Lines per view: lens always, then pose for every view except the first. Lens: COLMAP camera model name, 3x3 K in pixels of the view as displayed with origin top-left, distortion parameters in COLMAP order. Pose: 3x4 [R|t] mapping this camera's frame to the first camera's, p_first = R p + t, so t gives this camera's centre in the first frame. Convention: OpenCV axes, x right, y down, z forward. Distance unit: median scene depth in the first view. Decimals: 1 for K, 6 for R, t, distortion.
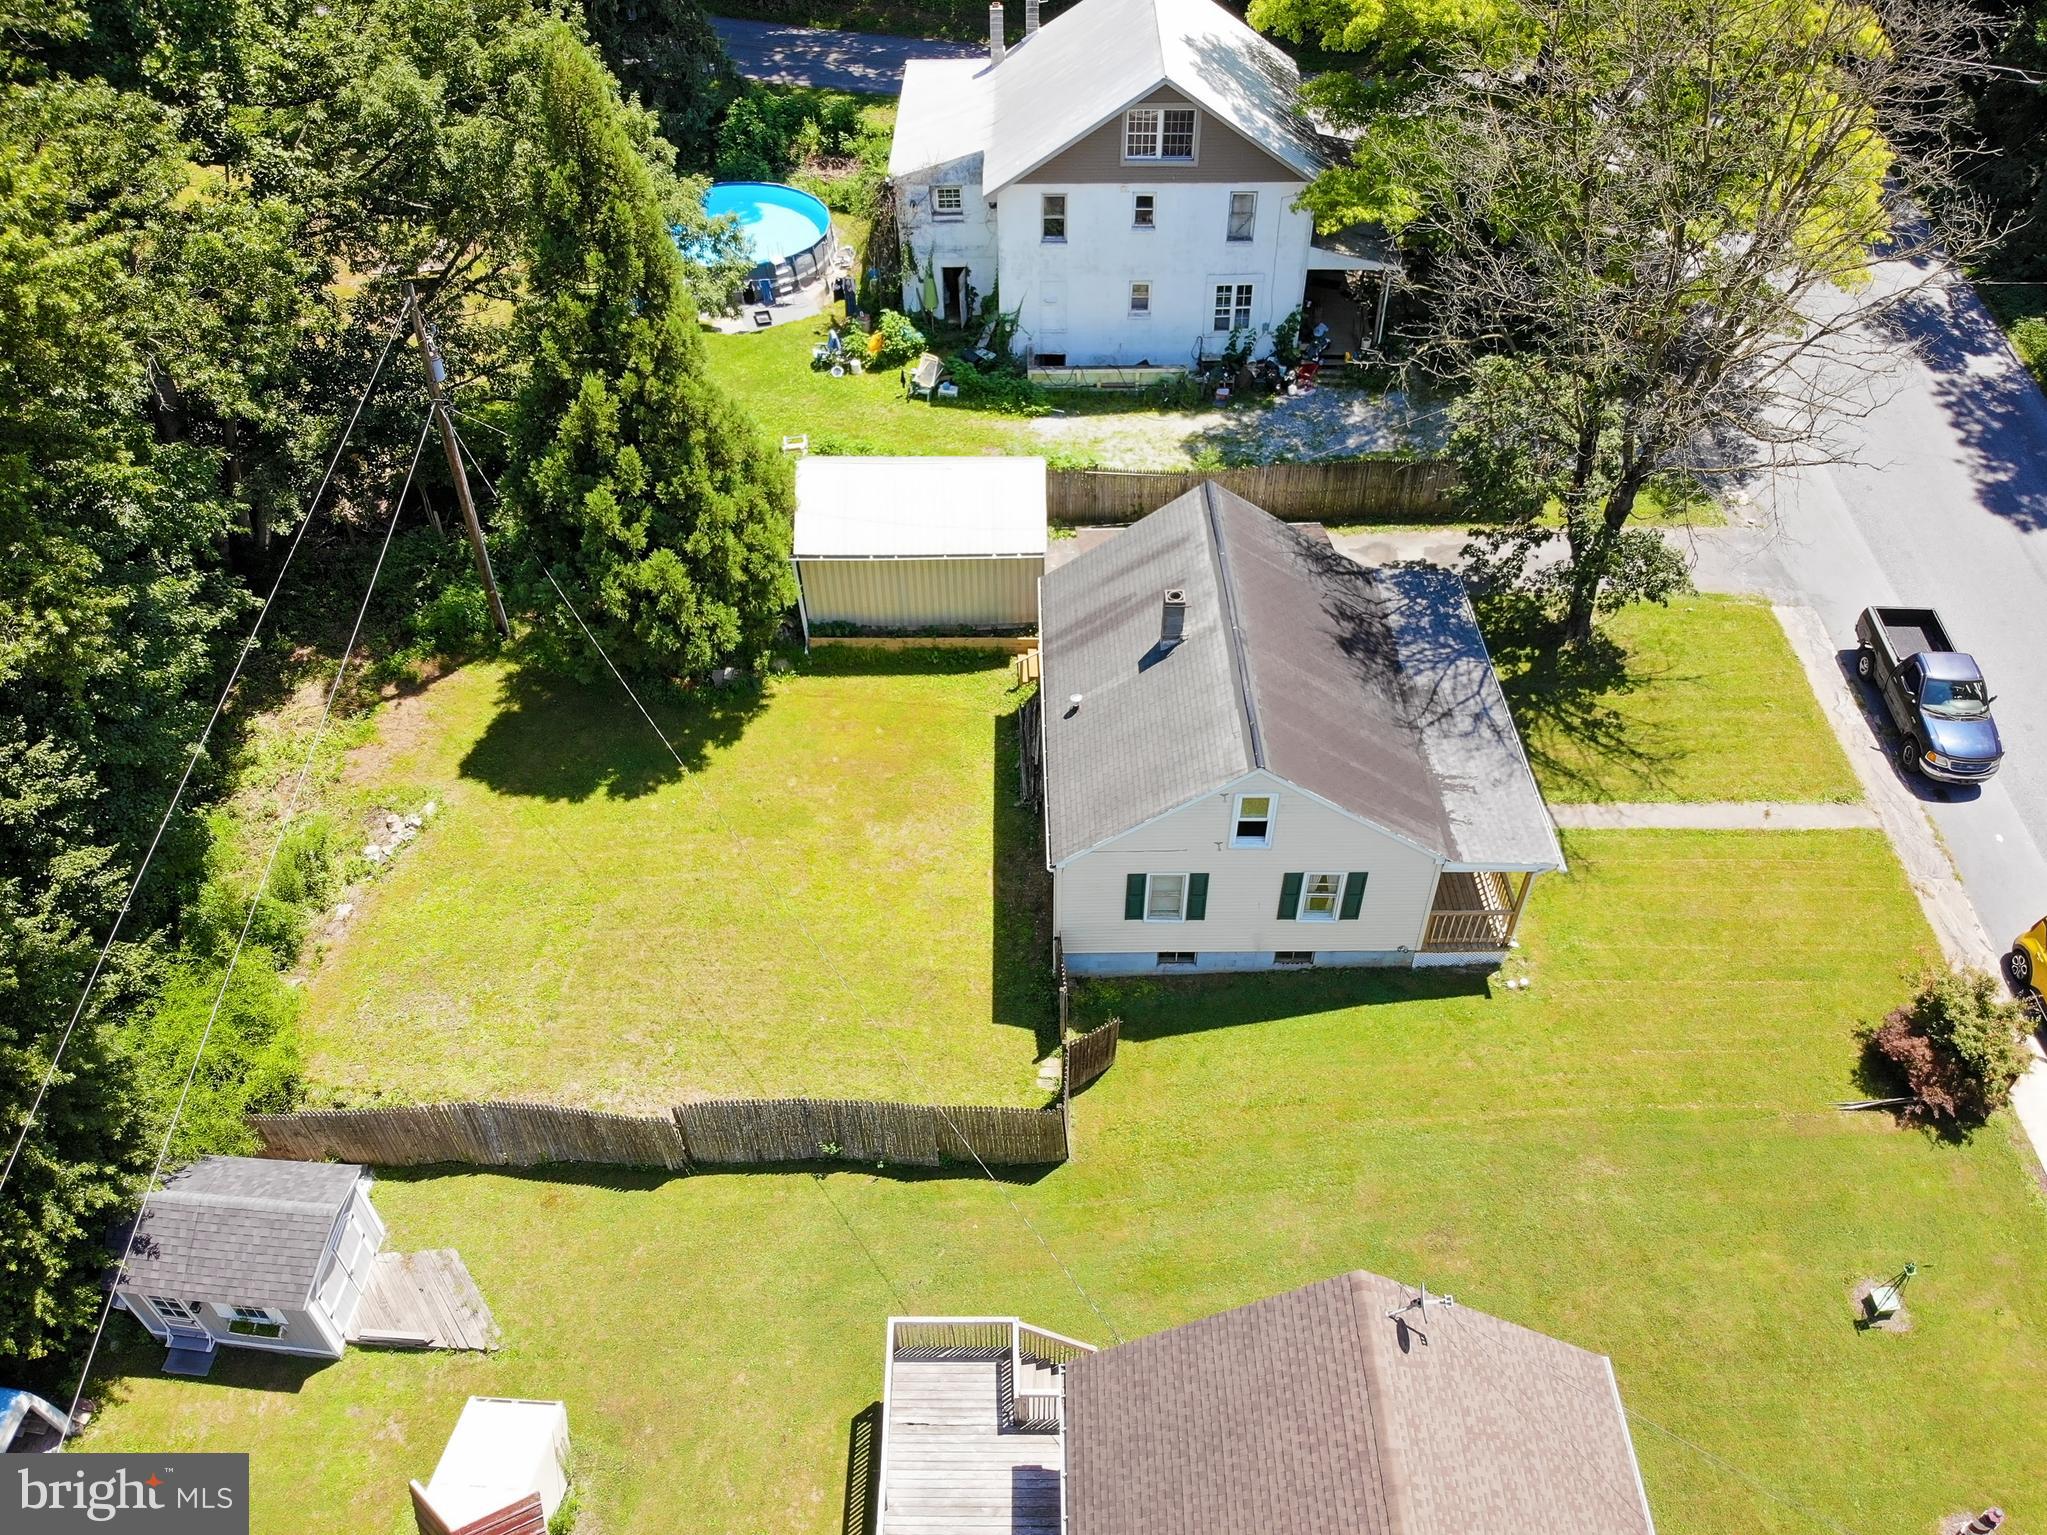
lens RADIAL K [[1648.6, 0, 1023.5], [0, 1648.6, 767.5], [0, 0, 1]] dist [0.162661, -0.437932]
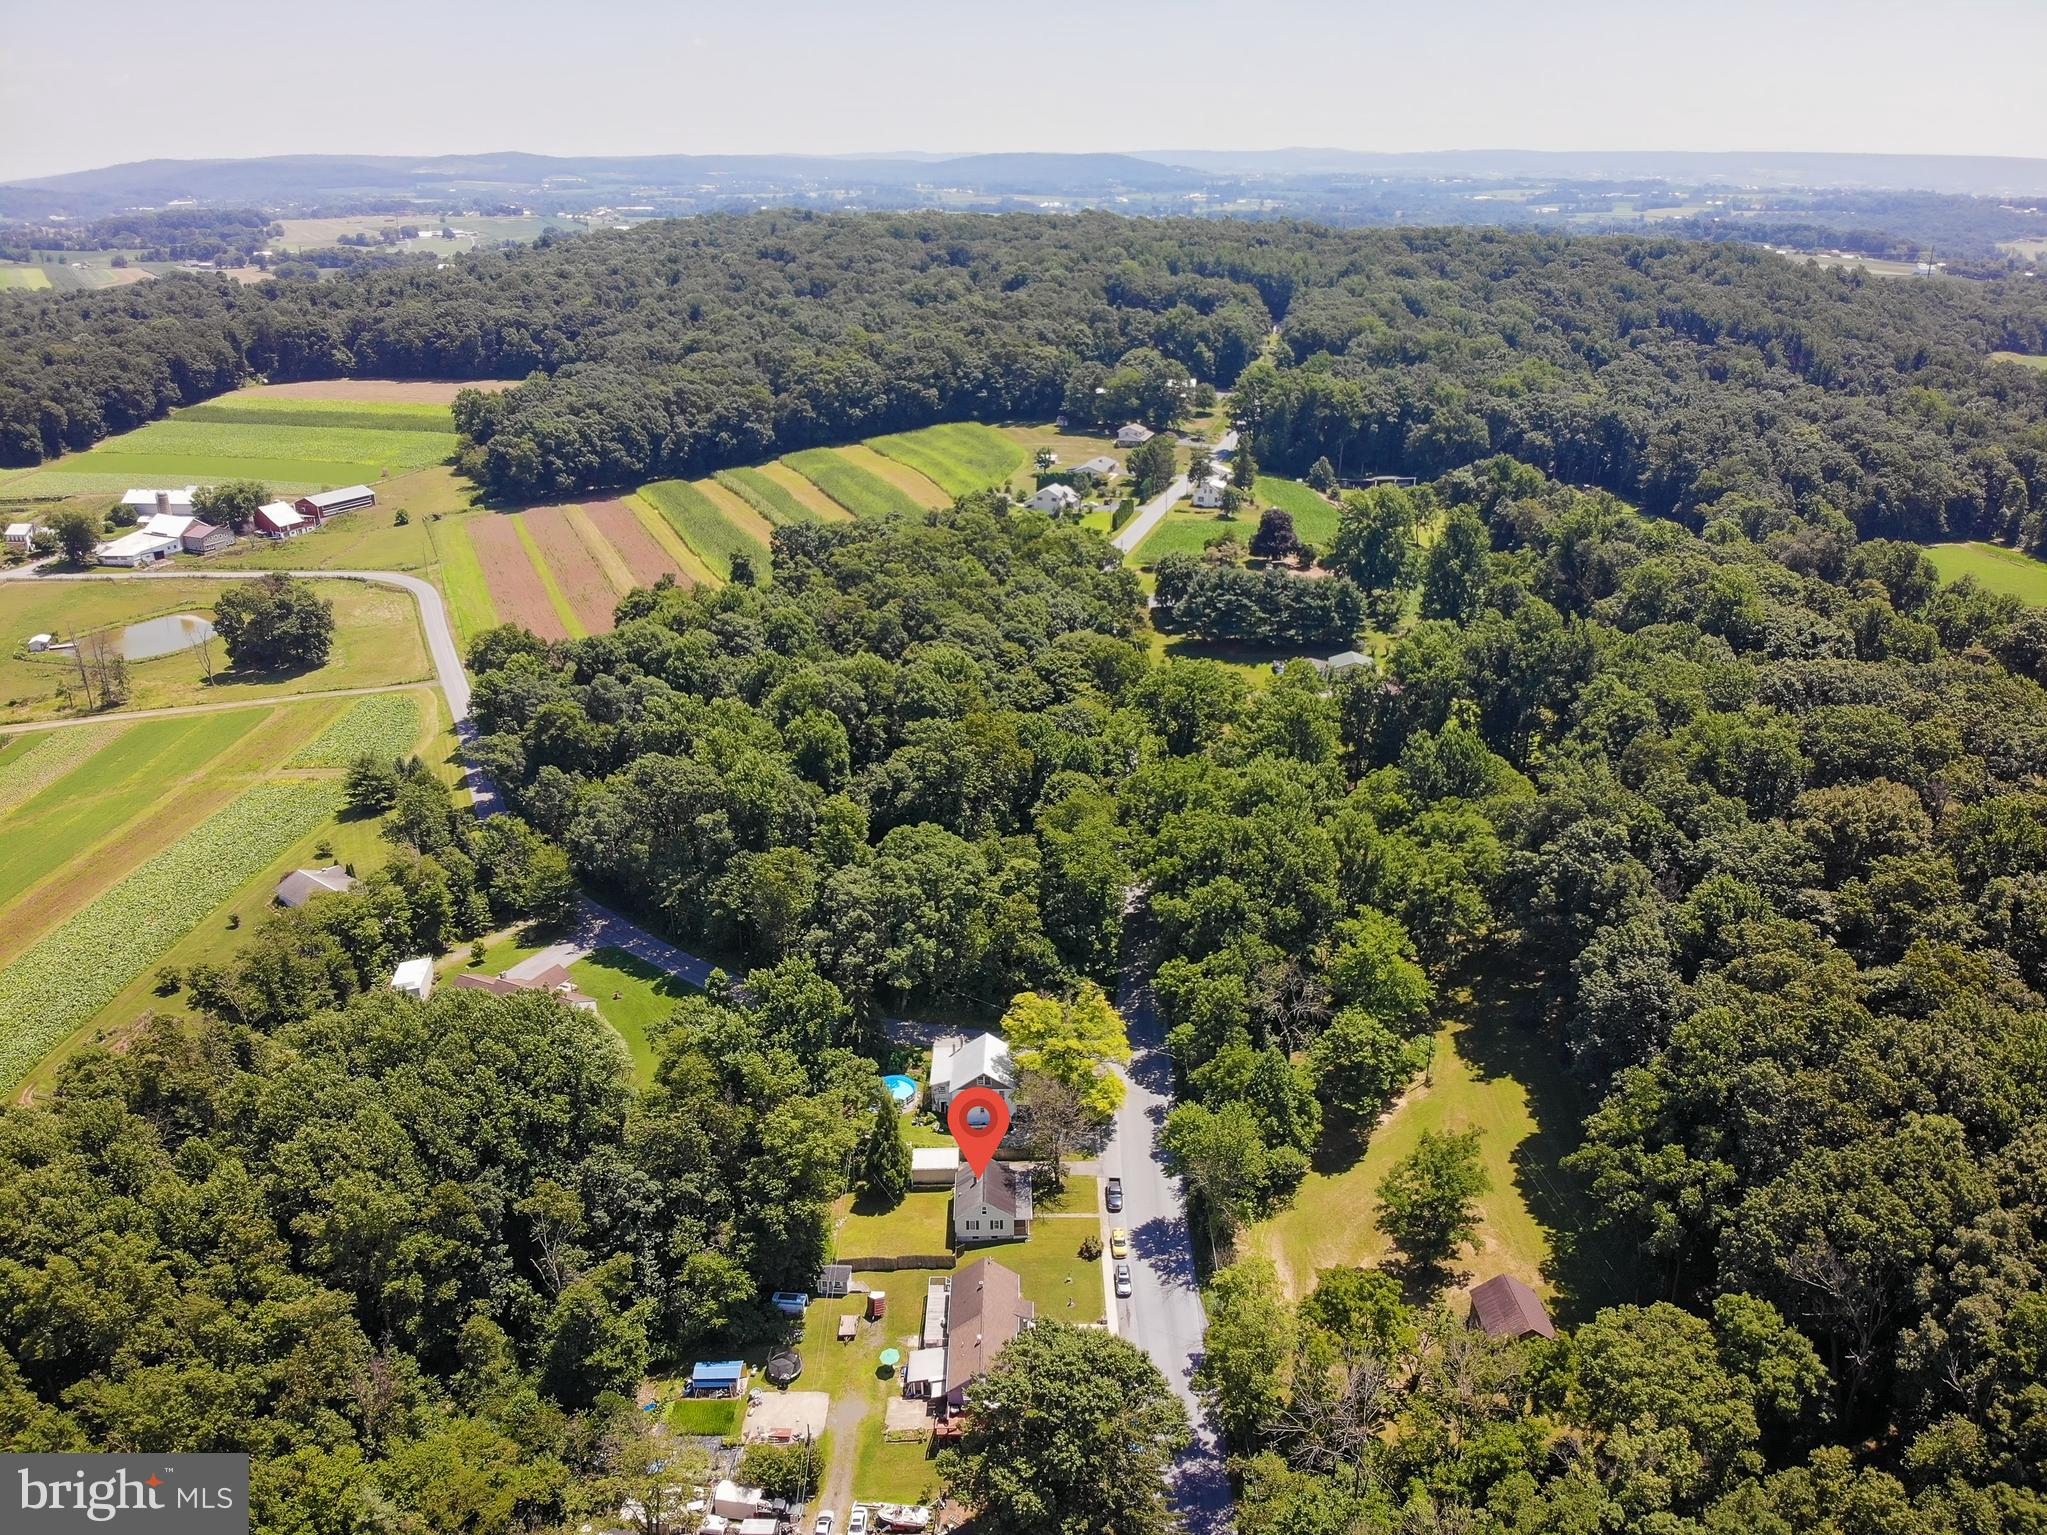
lens RADIAL K [[1648.6, 0, 1023.5], [0, 1648.6, 767.5], [0, 0, 1]] dist [0.162661, -0.437932]
pose [[0.999994, -0.000363, -0.003534, 0.276754], [-0.000811, 0.945139, -0.326667, 0.457967], [0.003459, 0.326668, 0.945133, -5.108731]]
